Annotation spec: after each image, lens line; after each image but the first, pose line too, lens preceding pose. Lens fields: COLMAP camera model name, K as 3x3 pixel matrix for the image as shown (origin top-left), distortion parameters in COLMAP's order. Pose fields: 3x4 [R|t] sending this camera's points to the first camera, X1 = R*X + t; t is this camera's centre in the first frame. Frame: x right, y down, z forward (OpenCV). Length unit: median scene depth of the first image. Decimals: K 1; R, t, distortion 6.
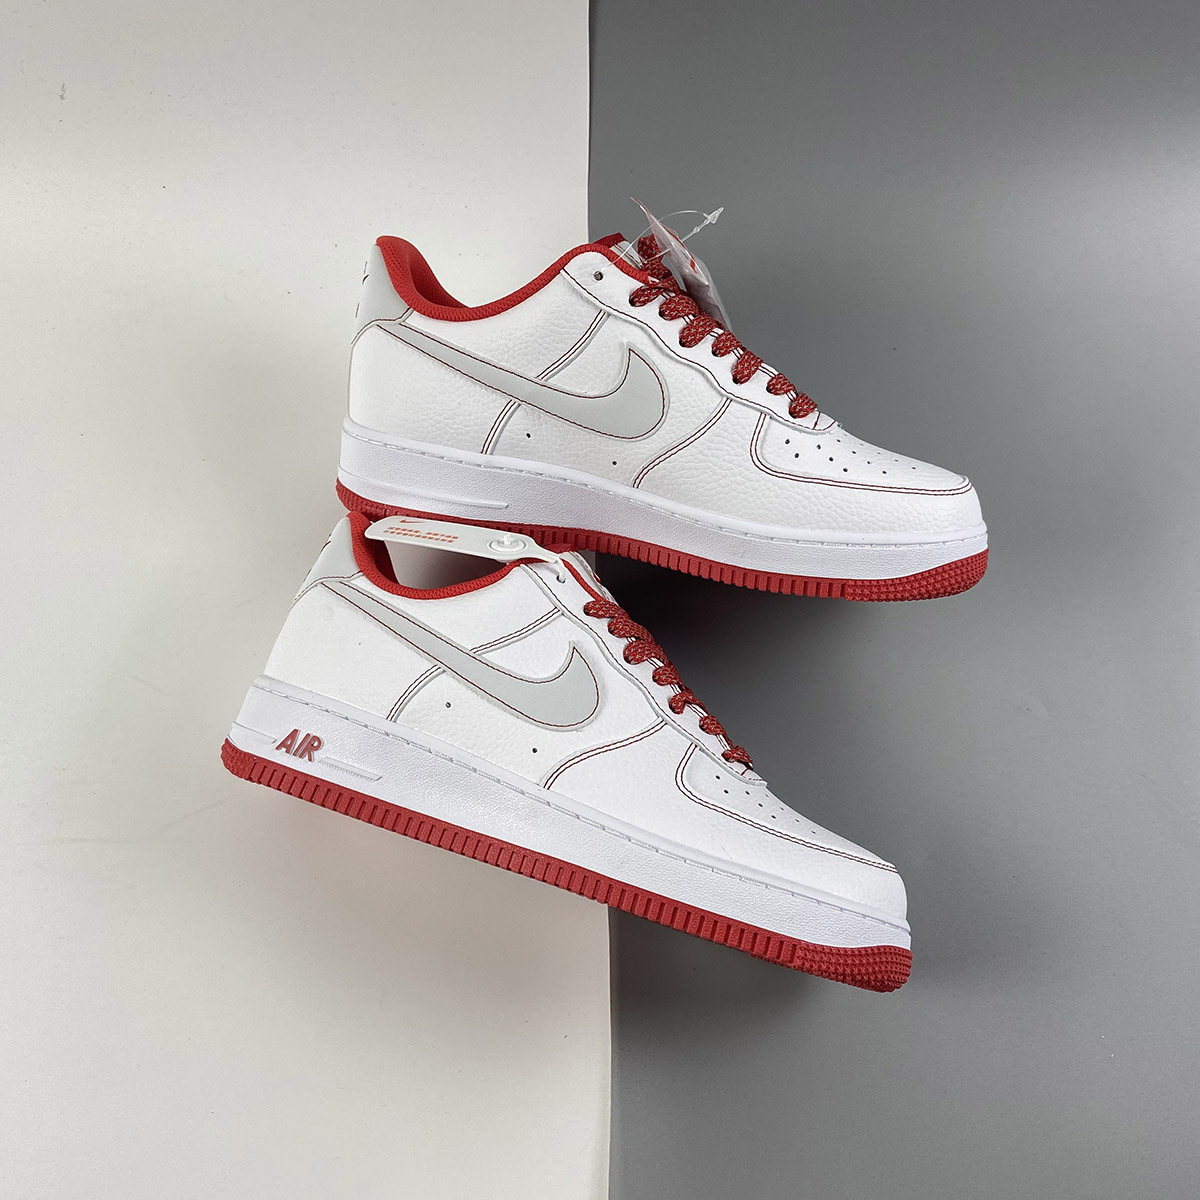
lens RADIAL K [[1209.6, 0, 600.0], [0, 1209.6, 600.0], [0, 0, 1]] dist [0.104556, -0.007214]
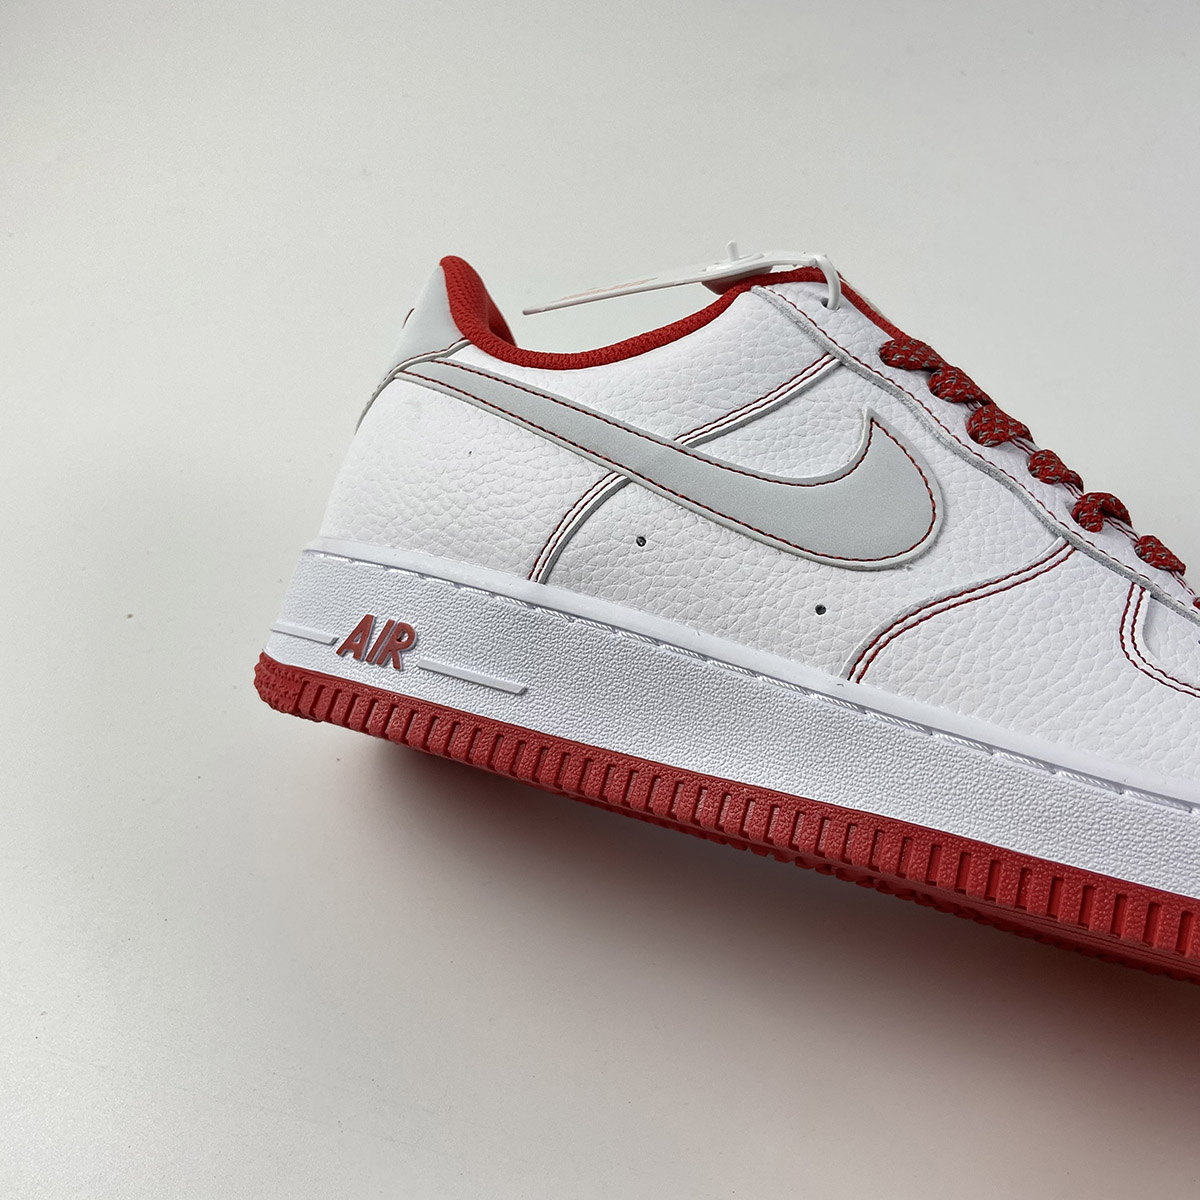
lens RADIAL K [[1209.6, 0, 600.0], [0, 1209.6, 600.0], [0, 0, 1]] dist [0.104556, -0.007214]
pose [[0.989114, -0.079751, -0.123665, -0.078689], [0.077329, 0.996710, -0.024273, 0.120600], [0.125194, 0.014446, 0.992027, 0.471524]]
